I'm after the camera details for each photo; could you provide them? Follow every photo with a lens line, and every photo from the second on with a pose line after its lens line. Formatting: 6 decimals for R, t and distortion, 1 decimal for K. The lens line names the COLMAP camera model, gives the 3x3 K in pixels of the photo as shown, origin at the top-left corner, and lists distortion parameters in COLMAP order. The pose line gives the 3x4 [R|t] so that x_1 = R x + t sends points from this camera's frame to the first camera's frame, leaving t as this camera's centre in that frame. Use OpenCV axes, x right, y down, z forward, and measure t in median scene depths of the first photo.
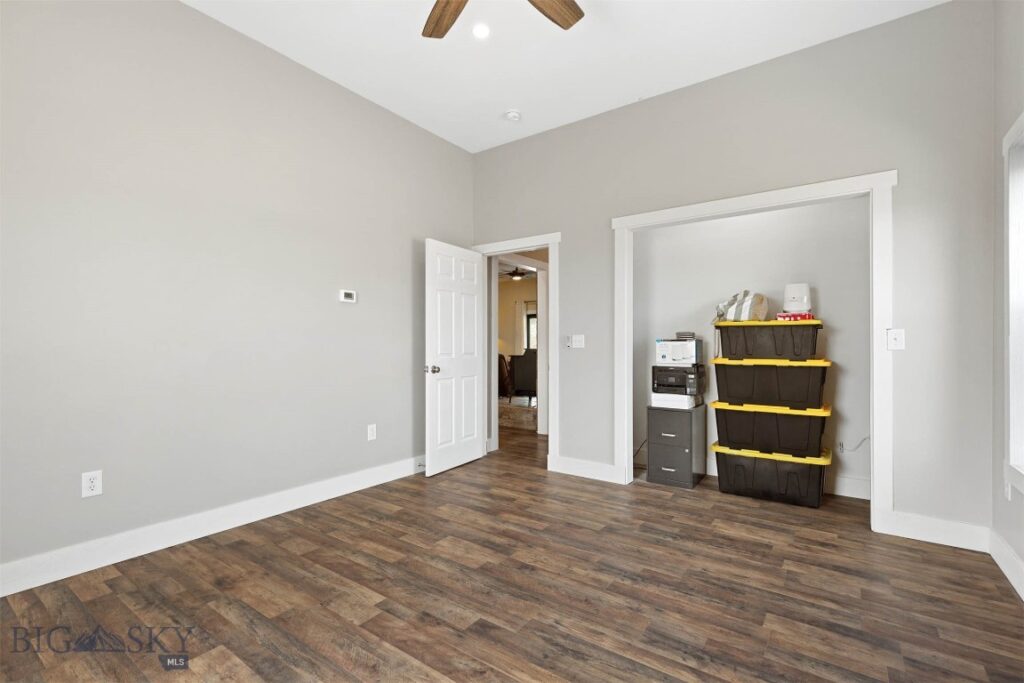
lens RADIAL K [[463.3, 0, 510.3], [0, 463.3, 342.7], [0, 0, 1]] dist [0.009741, -0.000979]
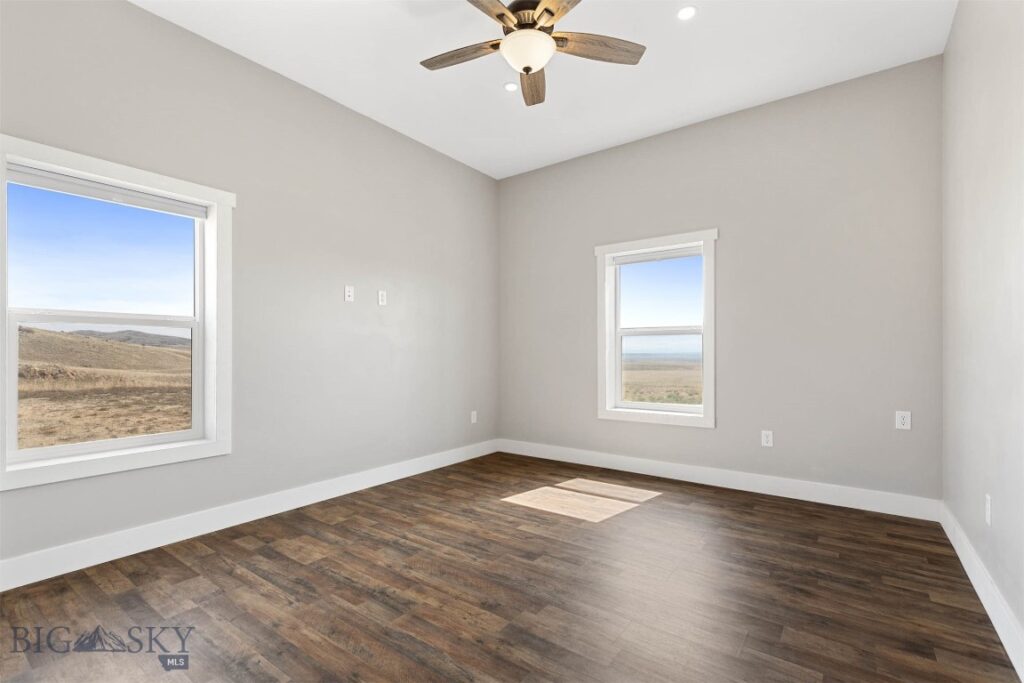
lens RADIAL K [[463.3, 0, 517.7], [0, 463.3, 348.1], [0, 0, 1]] dist [0.009741, -0.000979]
pose [[-0.999983, 0.001483, -0.005665, -0.013426], [0.001558, 0.999911, -0.013260, 0.011839], [0.005645, -0.013269, -0.999896, 2.066850]]
